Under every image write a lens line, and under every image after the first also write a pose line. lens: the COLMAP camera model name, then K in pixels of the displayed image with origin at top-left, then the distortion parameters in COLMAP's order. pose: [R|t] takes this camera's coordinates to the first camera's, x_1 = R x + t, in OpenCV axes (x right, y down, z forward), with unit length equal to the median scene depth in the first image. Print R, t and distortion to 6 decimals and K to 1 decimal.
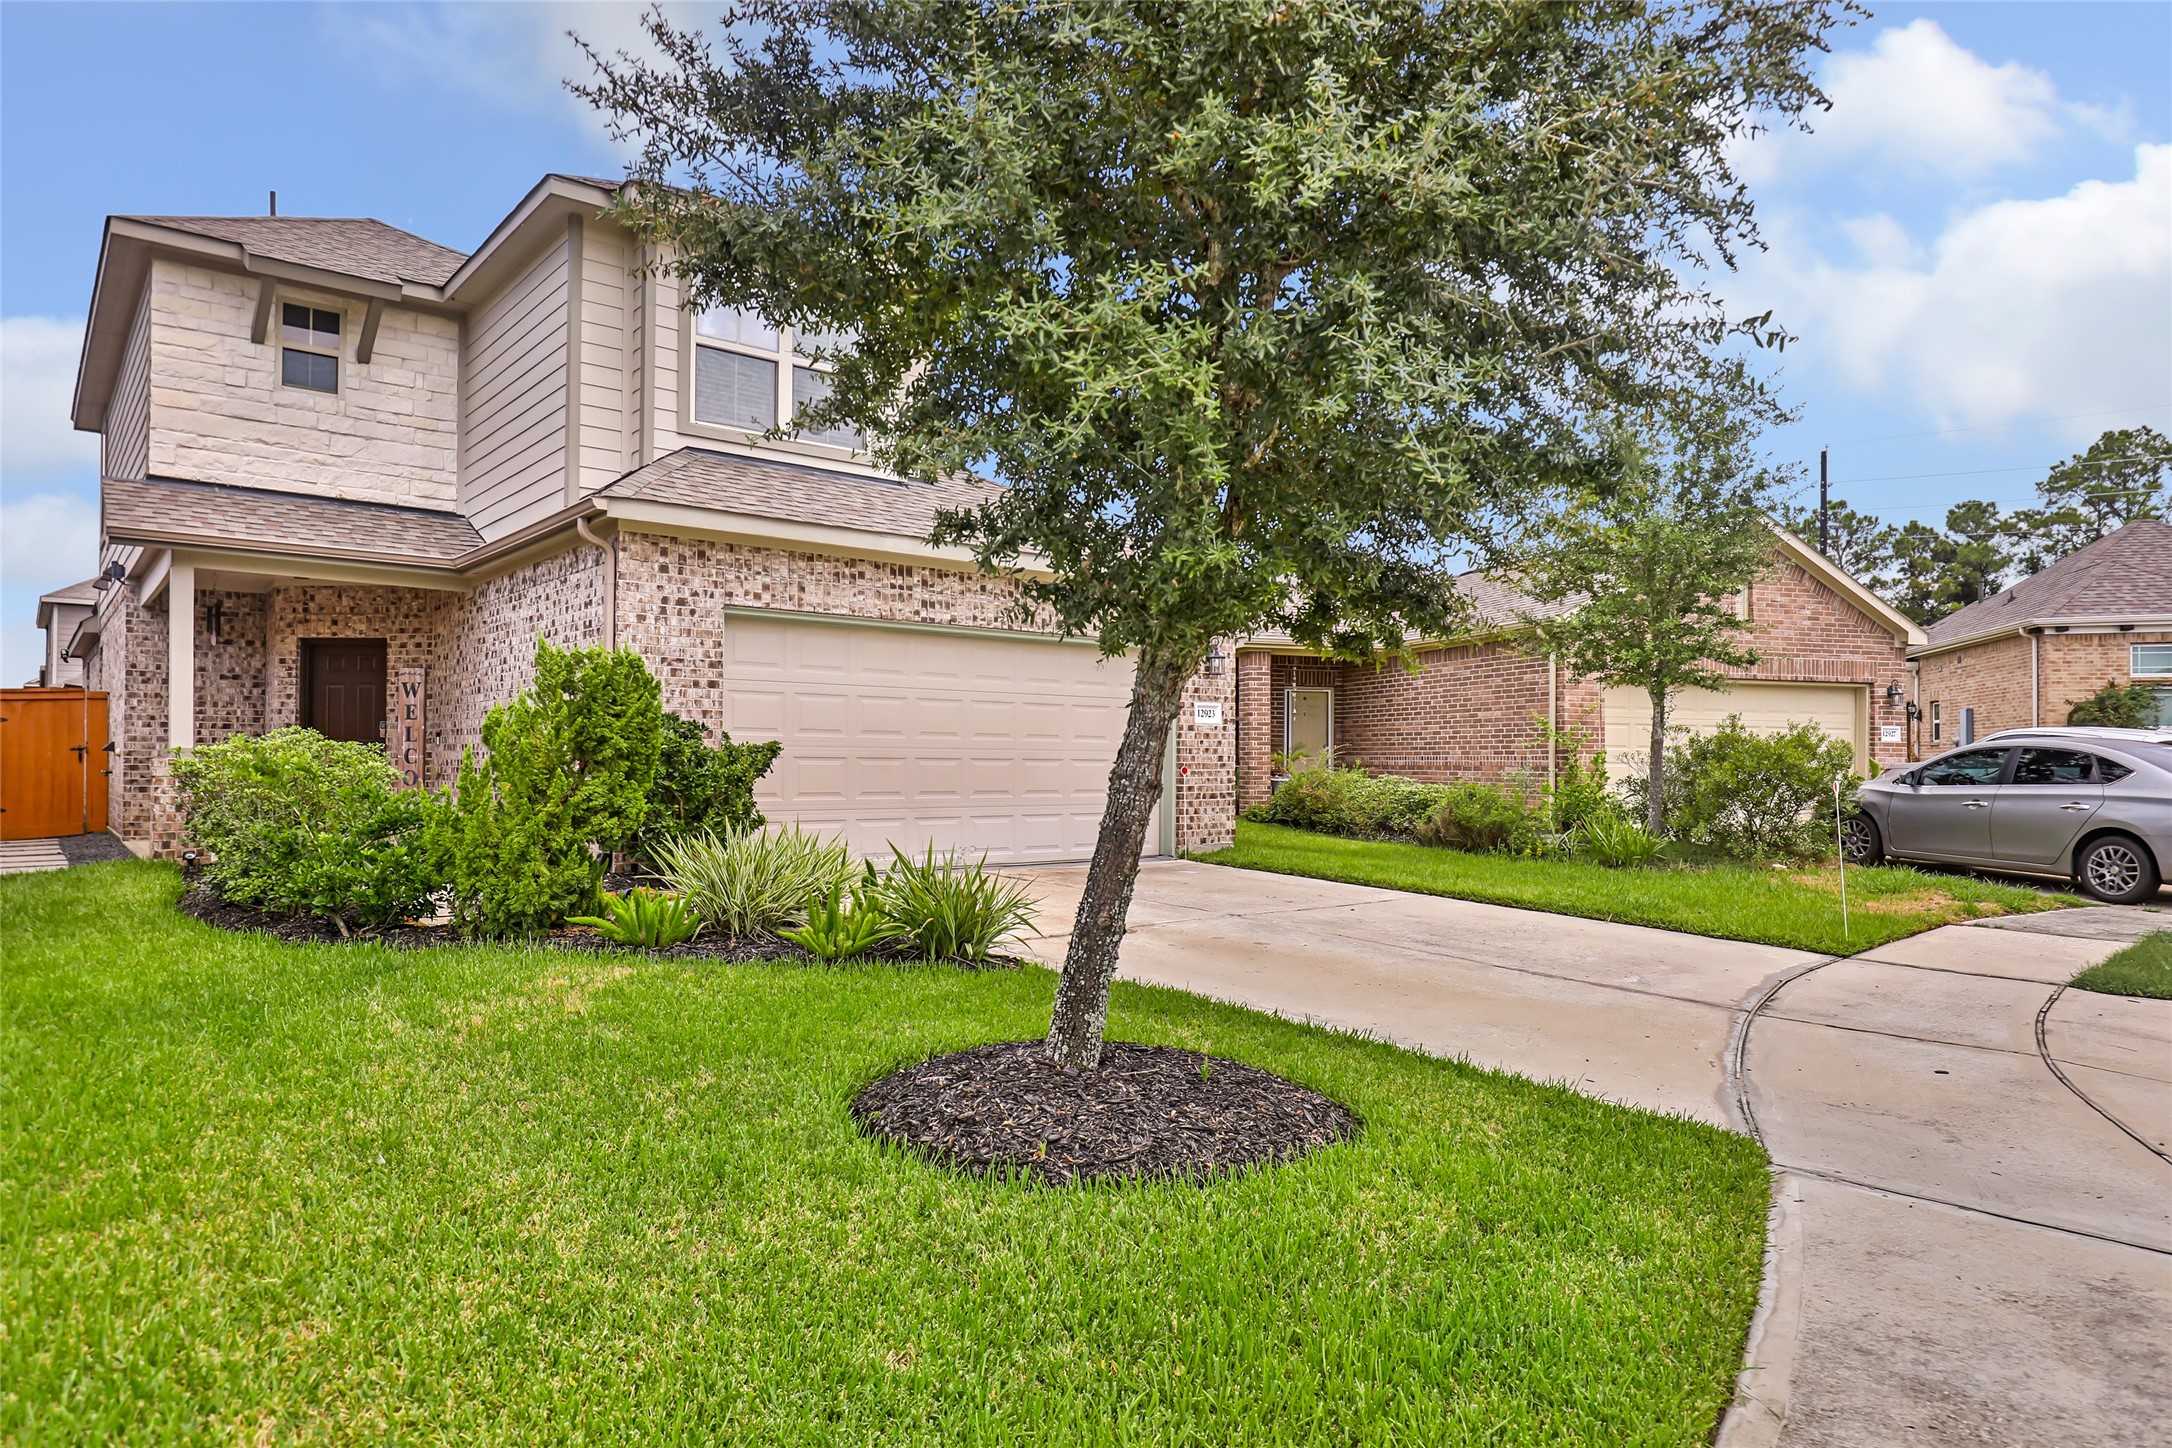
lens RADIAL K [[1293.5, 0, 1085.1], [0, 1293.5, 736.8], [0, 0, 1]] dist [-0.002077, -0.000922]
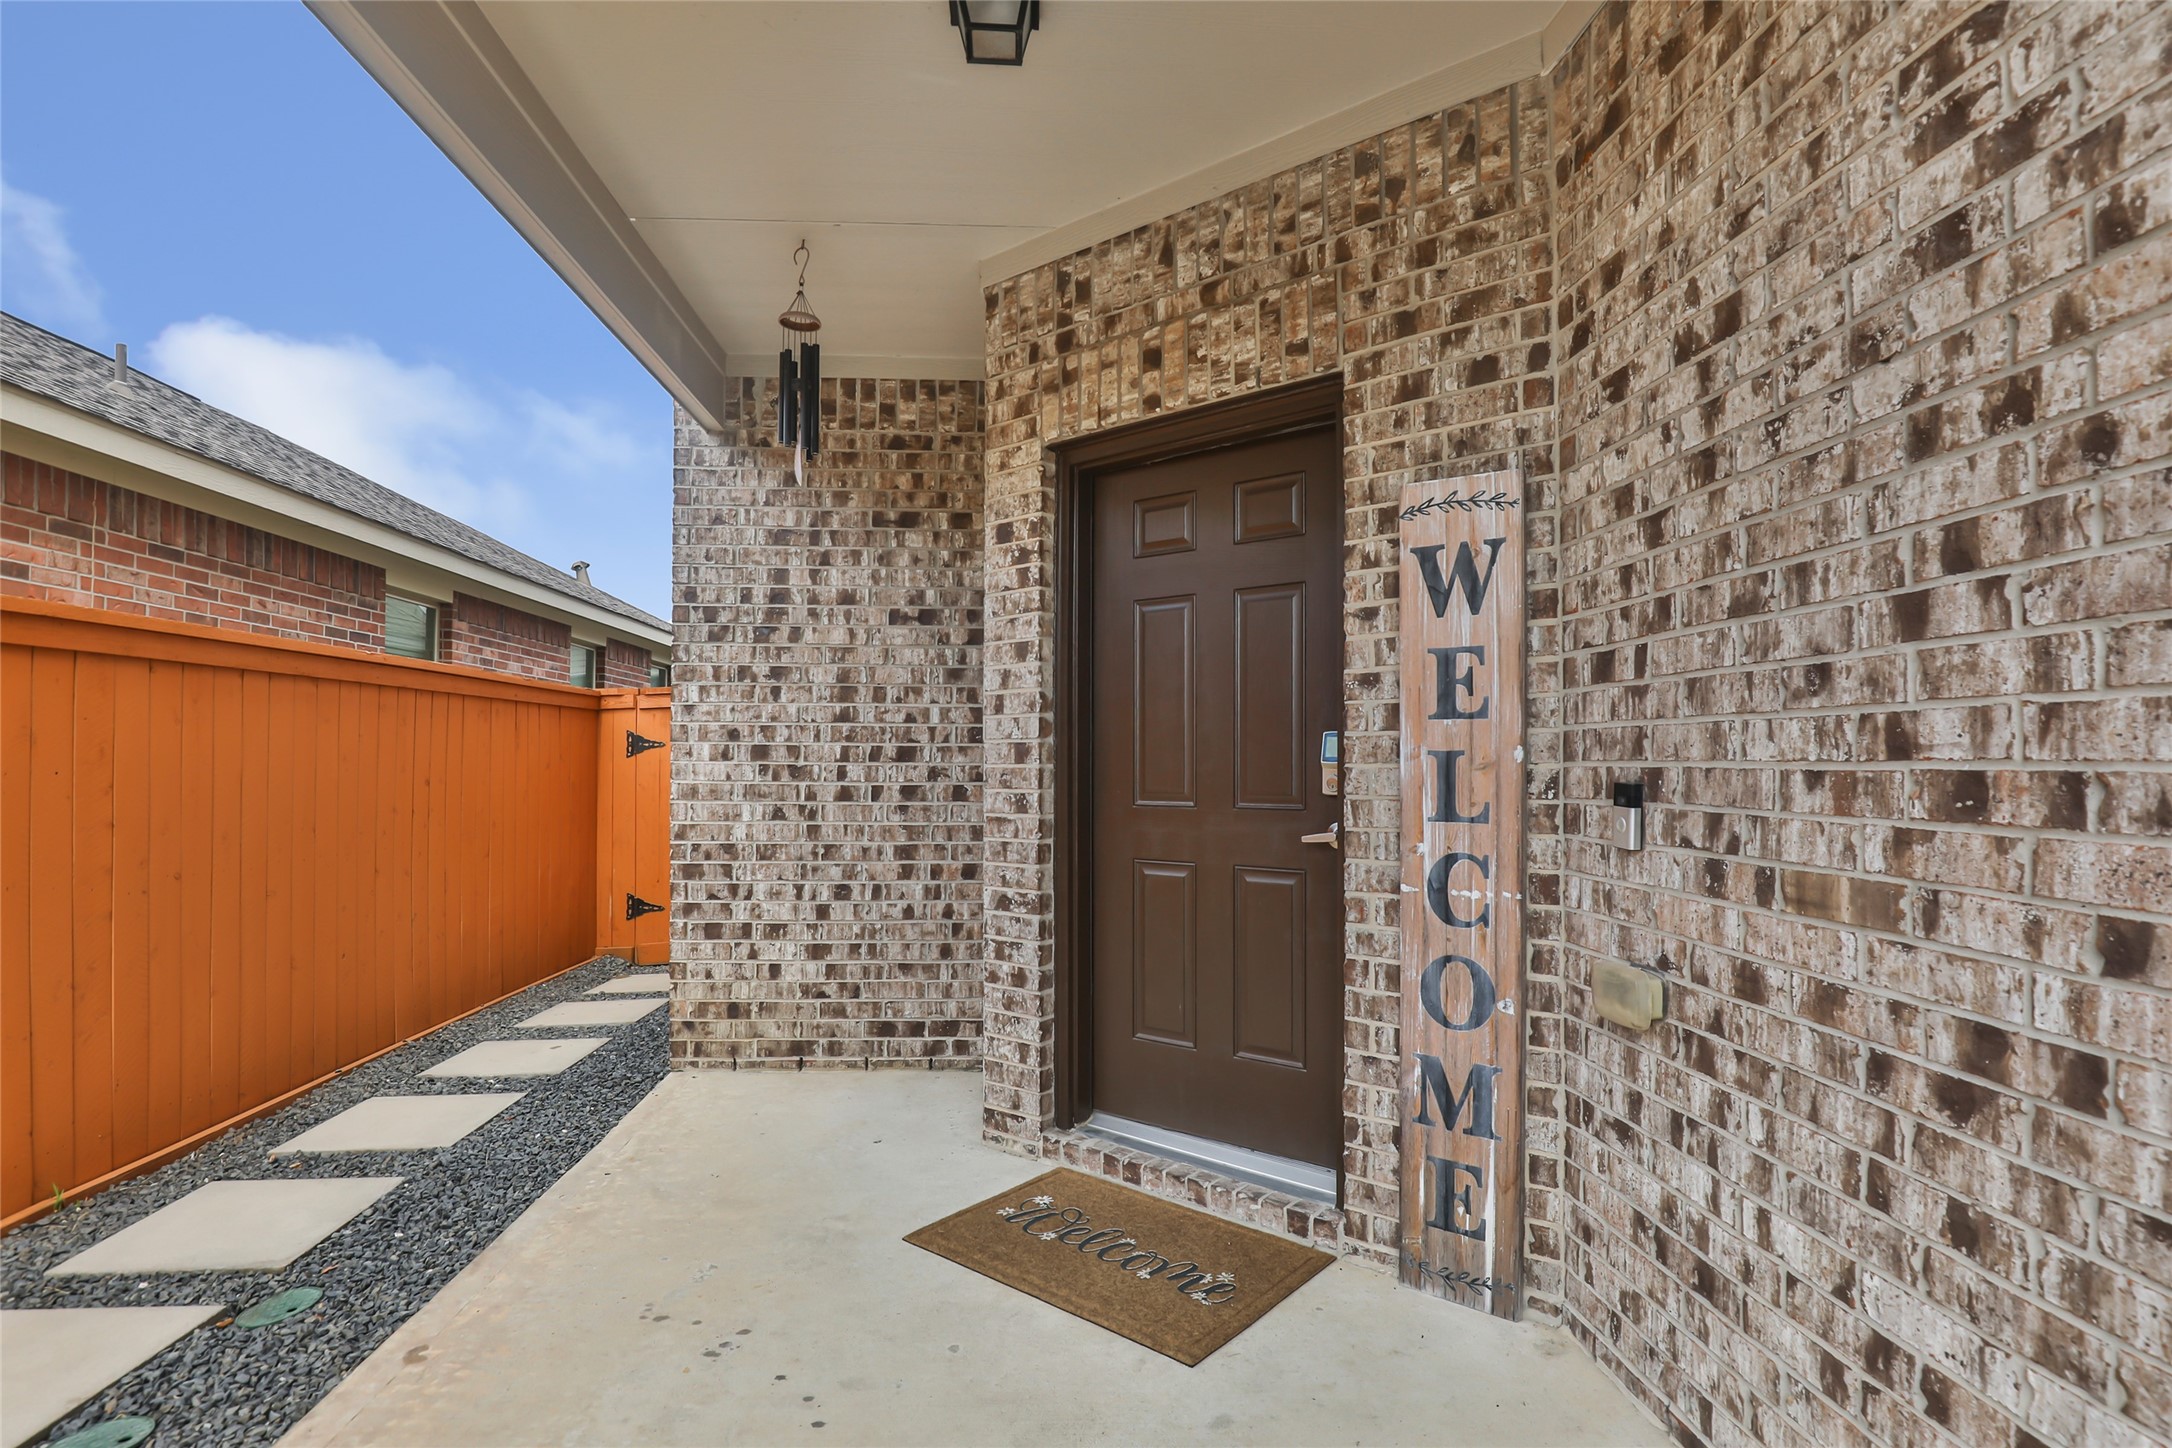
lens RADIAL K [[1055.3, 0, 1087.7], [0, 1055.3, 738.3], [0, 0, 1]] dist [0.012546, 0.000305]
pose [[0.805869, -0.017525, -0.591835, -0.465568], [0.012531, 0.999843, -0.012544, -0.008641], [0.591962, 0.002692, 0.805961, 0.819809]]
